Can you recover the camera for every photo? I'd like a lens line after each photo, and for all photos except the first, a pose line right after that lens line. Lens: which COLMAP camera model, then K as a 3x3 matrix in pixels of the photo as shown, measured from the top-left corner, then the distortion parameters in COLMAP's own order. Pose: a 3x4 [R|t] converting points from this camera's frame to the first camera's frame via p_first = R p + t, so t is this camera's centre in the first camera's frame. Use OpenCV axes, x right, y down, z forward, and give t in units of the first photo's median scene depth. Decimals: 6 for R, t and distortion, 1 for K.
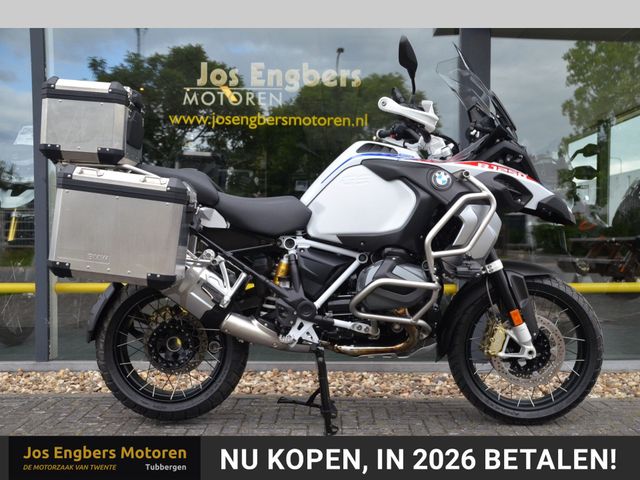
lens RADIAL K [[666.1, 0, 327.9], [0, 666.1, 256.3], [0, 0, 1]] dist [-0.009353, 0.016407]
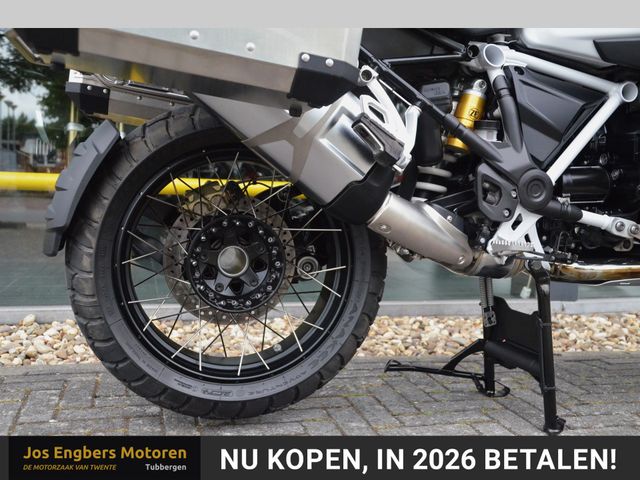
lens RADIAL K [[676.2, 0, 319.8], [0, 676.2, 250.6], [0, 0, 1]] dist [0.010030, 0.031085]
pose [[0.972229, 0.006310, 0.233947, -0.302448], [-0.022268, 0.997595, 0.065634, 0.096110], [-0.232971, -0.069021, 0.970031, 0.540257]]
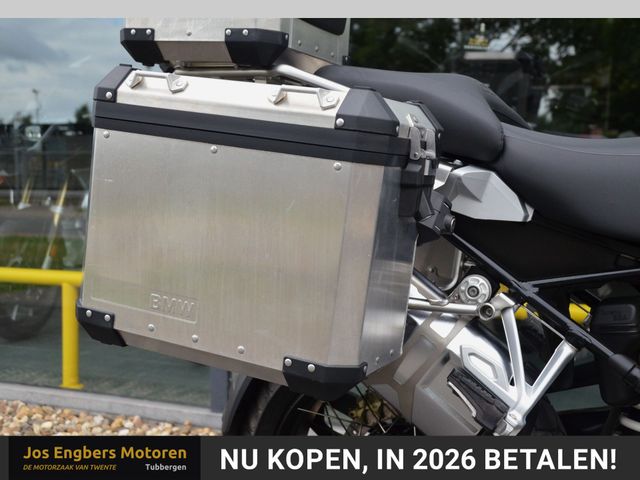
lens RADIAL K [[819.8, 0, 320.0], [0, 819.8, 240.0], [0, 0, 1]] dist [0.089294, 0.032257]
pose [[0.902206, 0.035707, -0.429824, -0.054418], [-0.017153, 0.998749, 0.046966, -0.051787], [0.430963, -0.035000, 0.901690, 0.525161]]
